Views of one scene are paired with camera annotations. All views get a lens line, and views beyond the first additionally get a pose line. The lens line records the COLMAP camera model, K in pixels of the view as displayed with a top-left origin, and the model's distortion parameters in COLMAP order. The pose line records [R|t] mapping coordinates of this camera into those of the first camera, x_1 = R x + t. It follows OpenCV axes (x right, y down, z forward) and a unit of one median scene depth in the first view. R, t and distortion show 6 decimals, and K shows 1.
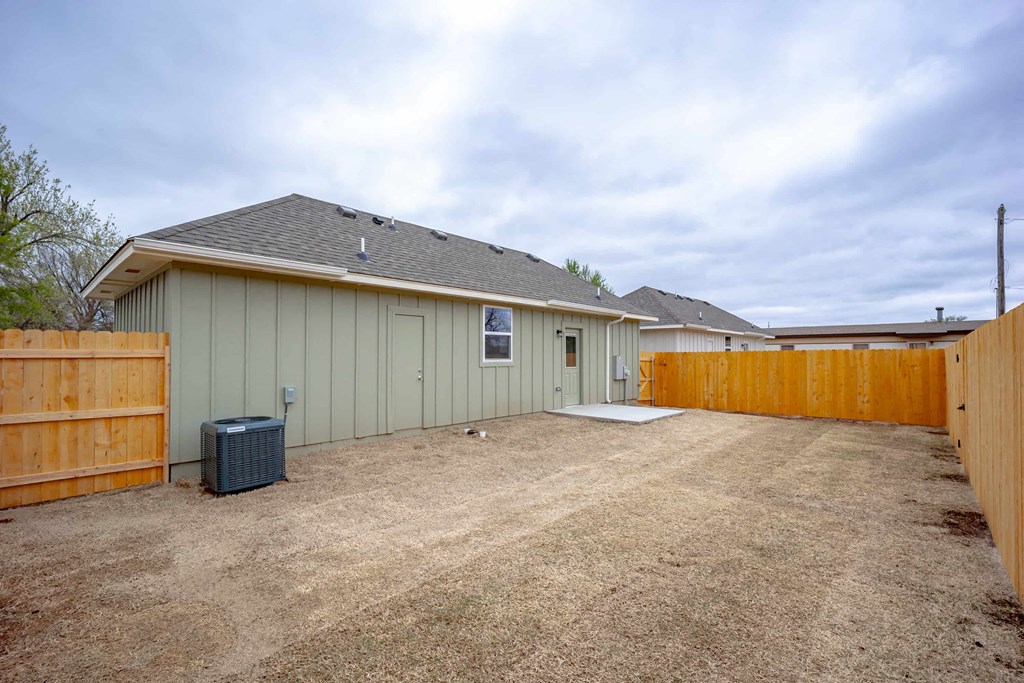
lens RADIAL K [[457.2, 0, 488.1], [0, 457.2, 353.4], [0, 0, 1]] dist [-0.001740, -0.000227]
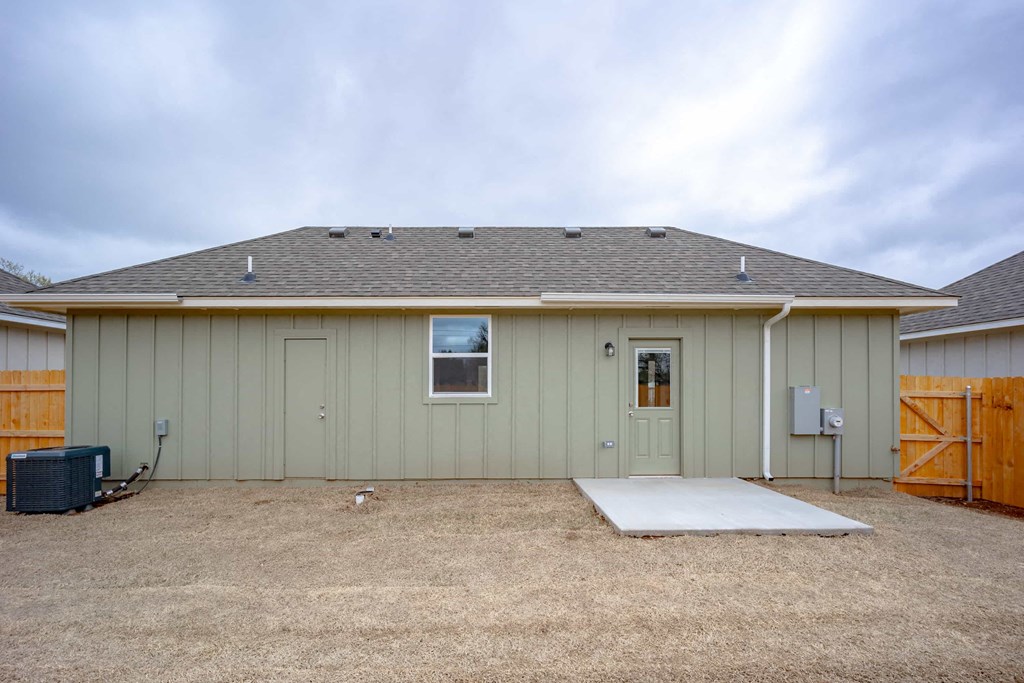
lens RADIAL K [[471.3, 0, 508.9], [0, 471.3, 391.3], [0, 0, 1]] dist [-0.002020, -0.000411]
pose [[0.699025, -0.001021, -0.715097, 0.560920], [0.006567, 0.999966, 0.004991, 0.007357], [0.715068, -0.008185, 0.699007, 0.547945]]
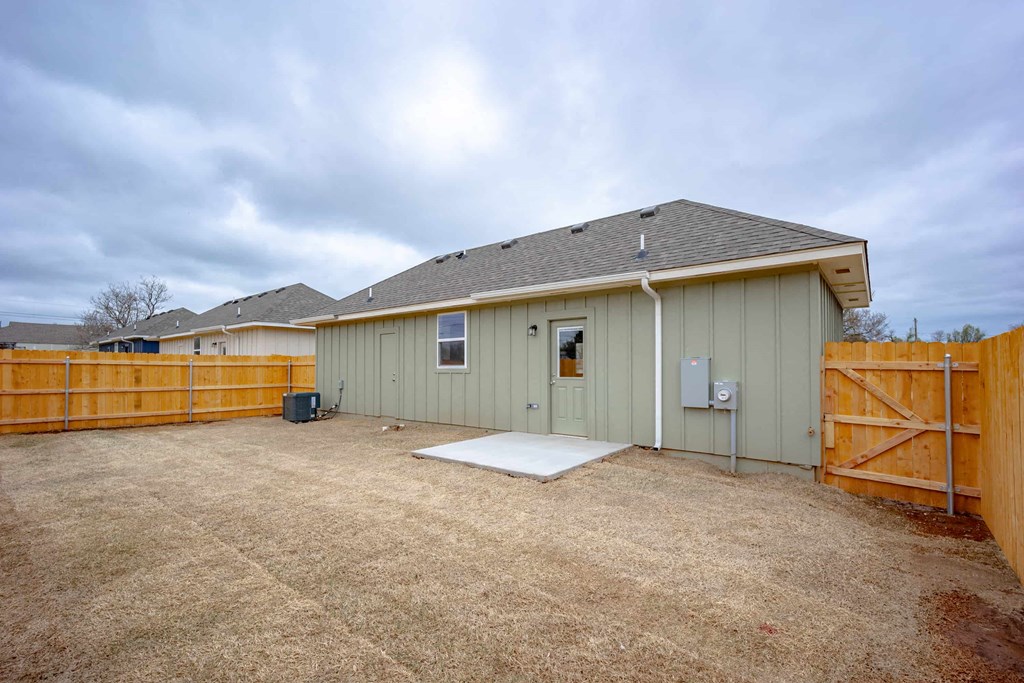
lens RADIAL K [[457.2, 0, 488.1], [0, 457.2, 353.4], [0, 0, 1]] dist [-0.001740, -0.000227]
pose [[0.055626, -0.025574, -0.998124, 0.995326], [0.013852, 0.999595, -0.024840, 0.011976], [0.998356, -0.012444, 0.055958, 1.000099]]
